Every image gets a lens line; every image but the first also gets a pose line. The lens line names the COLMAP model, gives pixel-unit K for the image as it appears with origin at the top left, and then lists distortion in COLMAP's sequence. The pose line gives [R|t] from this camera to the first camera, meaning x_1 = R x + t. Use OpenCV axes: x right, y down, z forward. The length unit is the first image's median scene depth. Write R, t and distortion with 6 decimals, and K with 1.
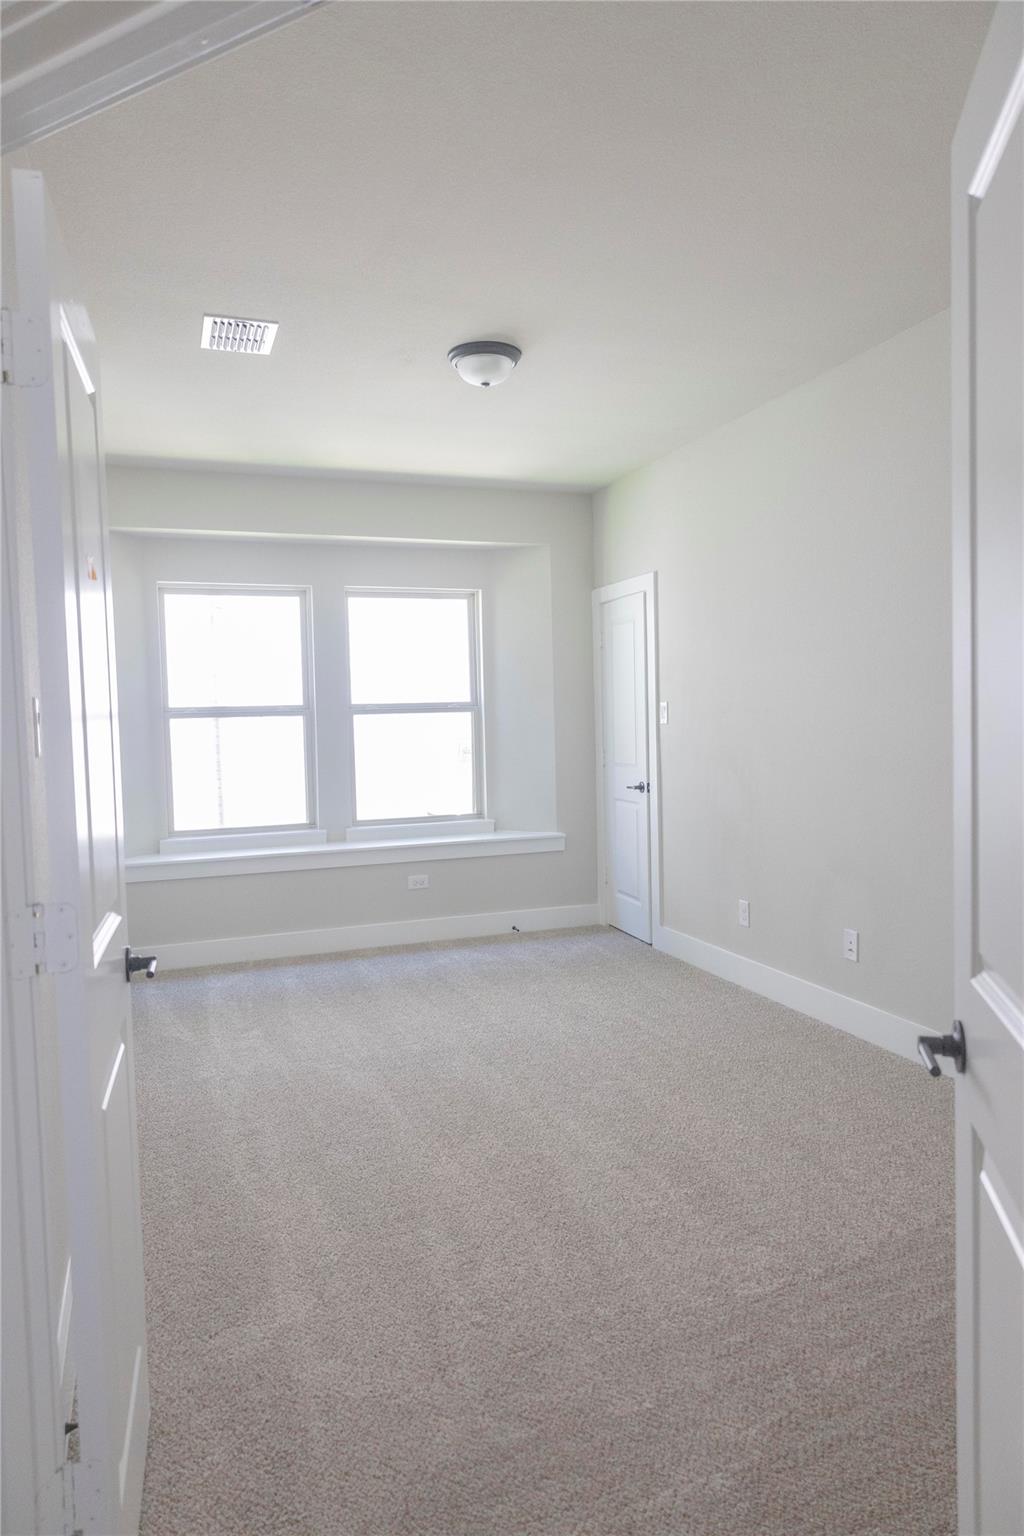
lens RADIAL K [[989.3, 0, 512.6], [0, 989.3, 765.4], [0, 0, 1]] dist [-0.006375, -0.003032]
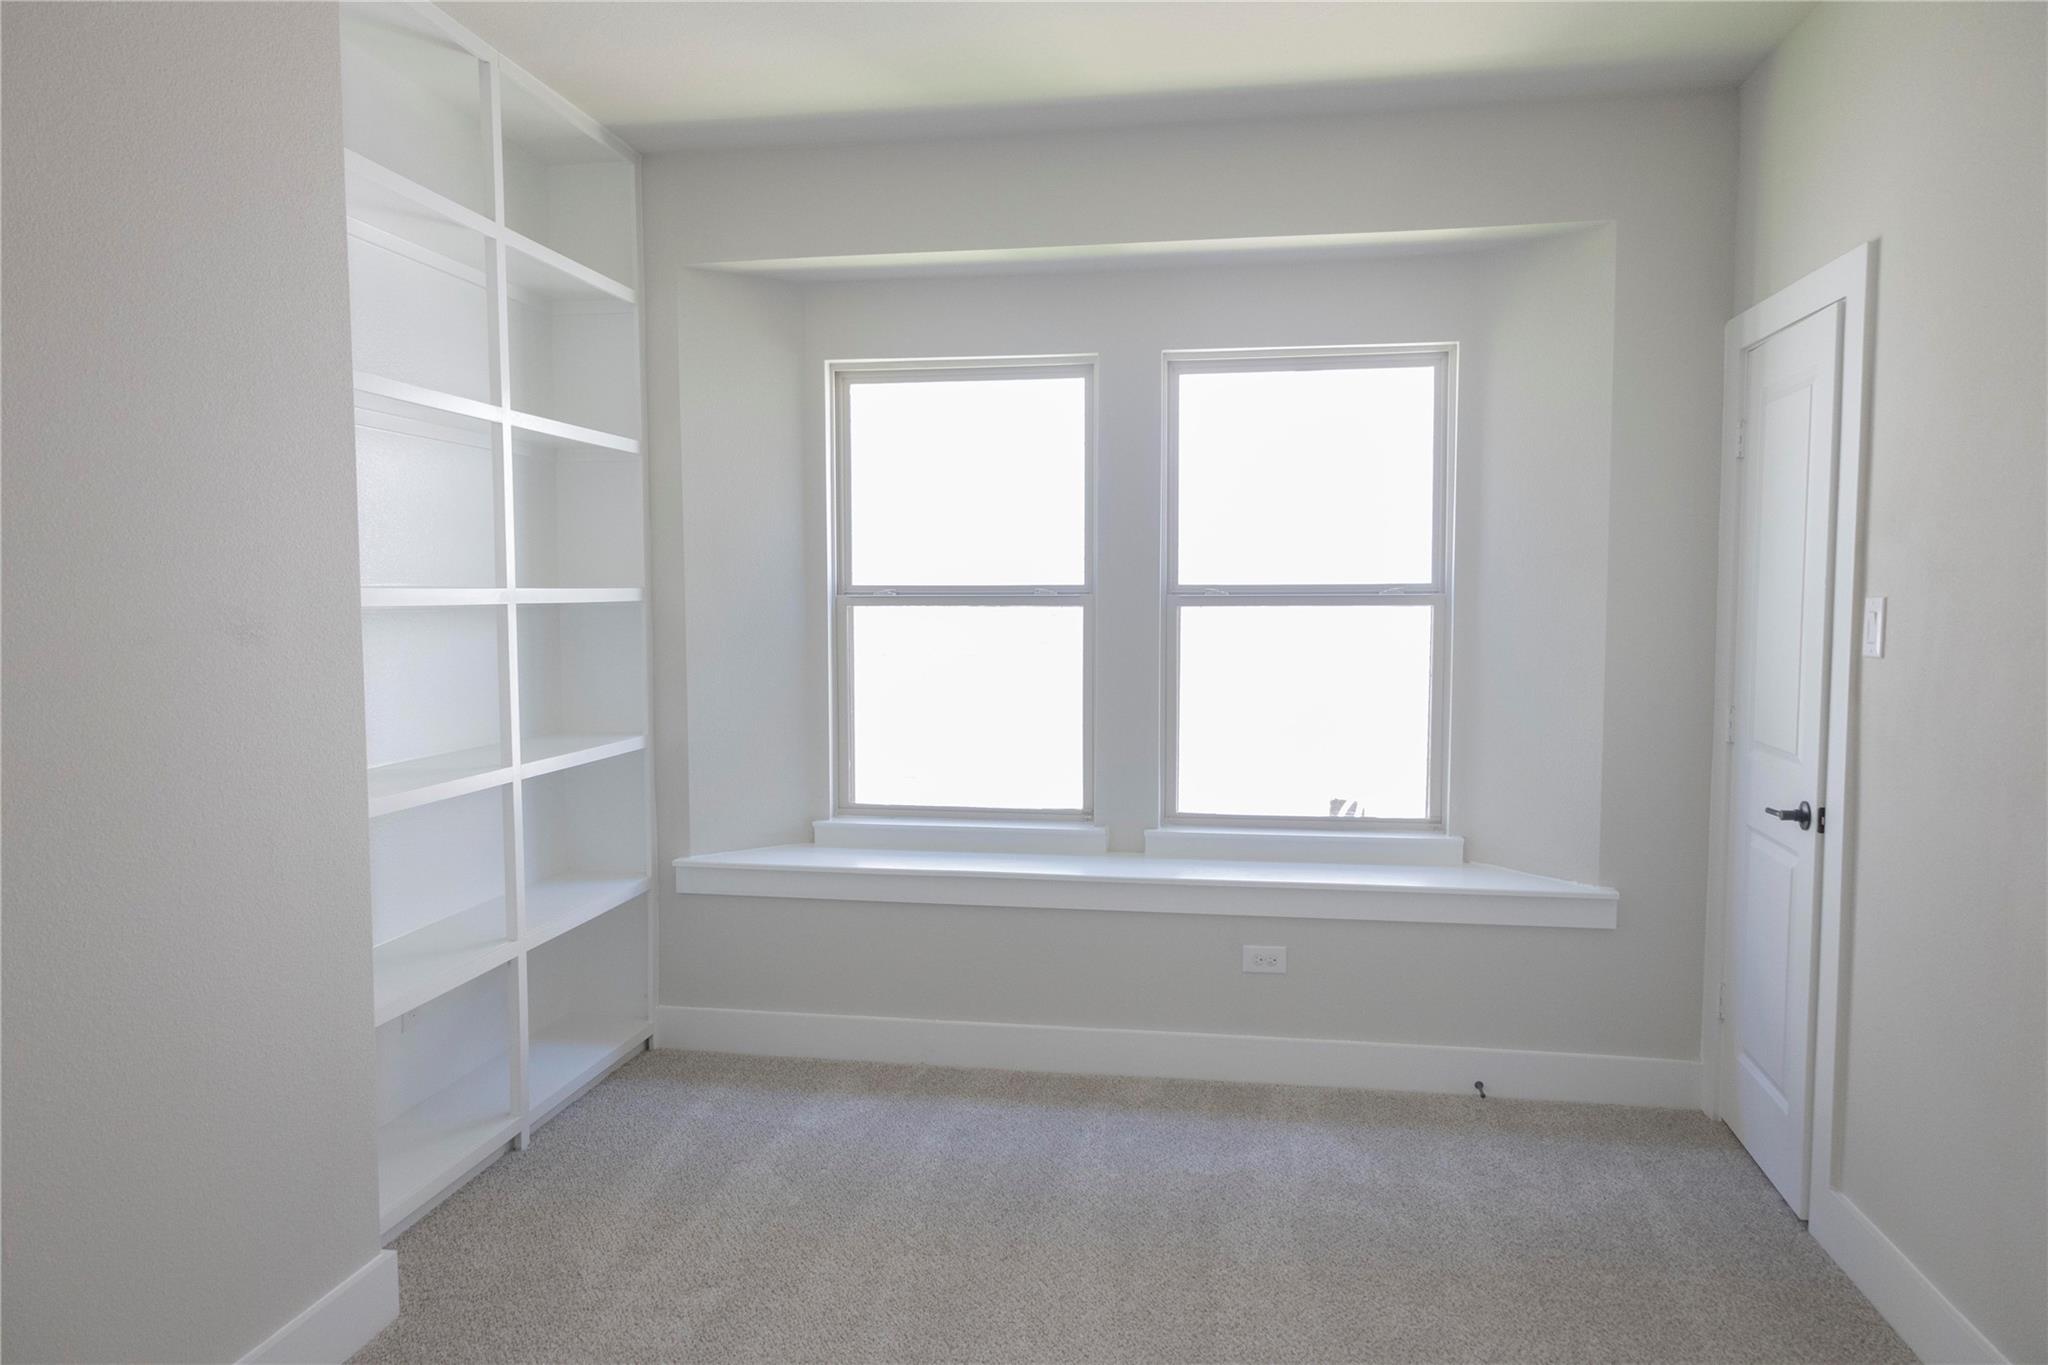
lens RADIAL K [[1319.1, 0, 1024.2], [0, 1319.1, 690.3], [0, 0, 1]] dist [-0.006375, -0.003032]
pose [[0.866749, 0.056886, -0.495490, 0.109855], [-0.042872, 0.998295, 0.039618, -0.031619], [0.496899, -0.013096, 0.867710, 0.374695]]
